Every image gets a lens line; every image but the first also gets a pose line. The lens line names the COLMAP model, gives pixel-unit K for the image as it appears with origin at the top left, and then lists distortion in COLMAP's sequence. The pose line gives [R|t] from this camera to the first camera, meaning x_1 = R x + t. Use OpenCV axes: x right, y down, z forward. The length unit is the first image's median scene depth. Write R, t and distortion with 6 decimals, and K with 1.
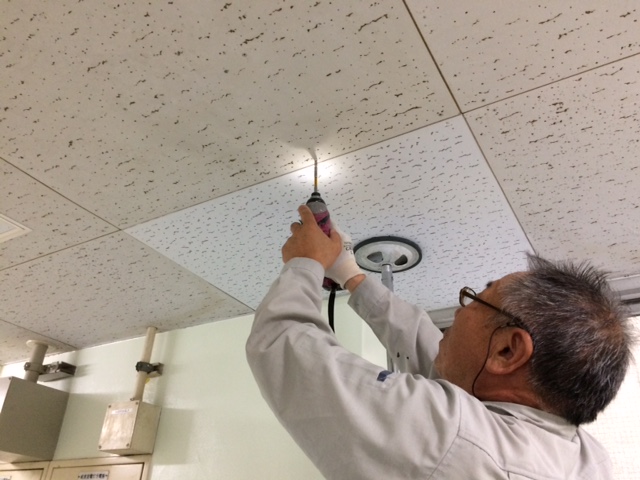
lens RADIAL K [[543.4, 0, 320.0], [0, 543.4, 240.0], [0, 0, 1]] dist [0.086932, -0.119684]
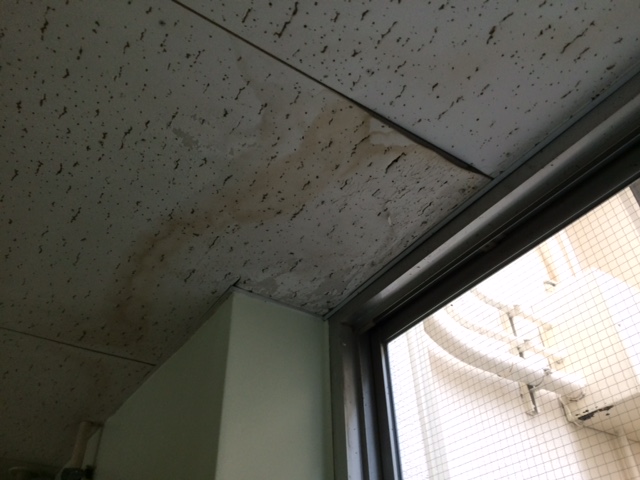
lens RADIAL K [[543.4, 0, 320.0], [0, 543.4, 240.0], [0, 0, 1]] dist [0.086932, -0.119684]
pose [[0.898976, -0.327125, -0.291257, 0.371765], [0.276491, 0.939573, -0.201881, 0.191472], [0.339698, 0.100957, 0.935101, 0.386861]]
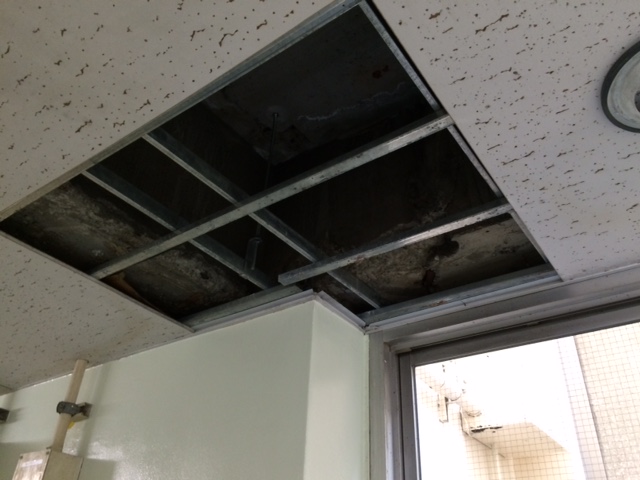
lens RADIAL K [[543.4, 0, 320.0], [0, 543.4, 240.0], [0, 0, 1]] dist [0.086932, -0.119684]
pose [[0.996326, -0.048491, -0.070599, 0.139353], [0.042564, 0.995627, -0.083153, 0.072962], [0.074322, 0.079843, 0.994033, 0.210504]]
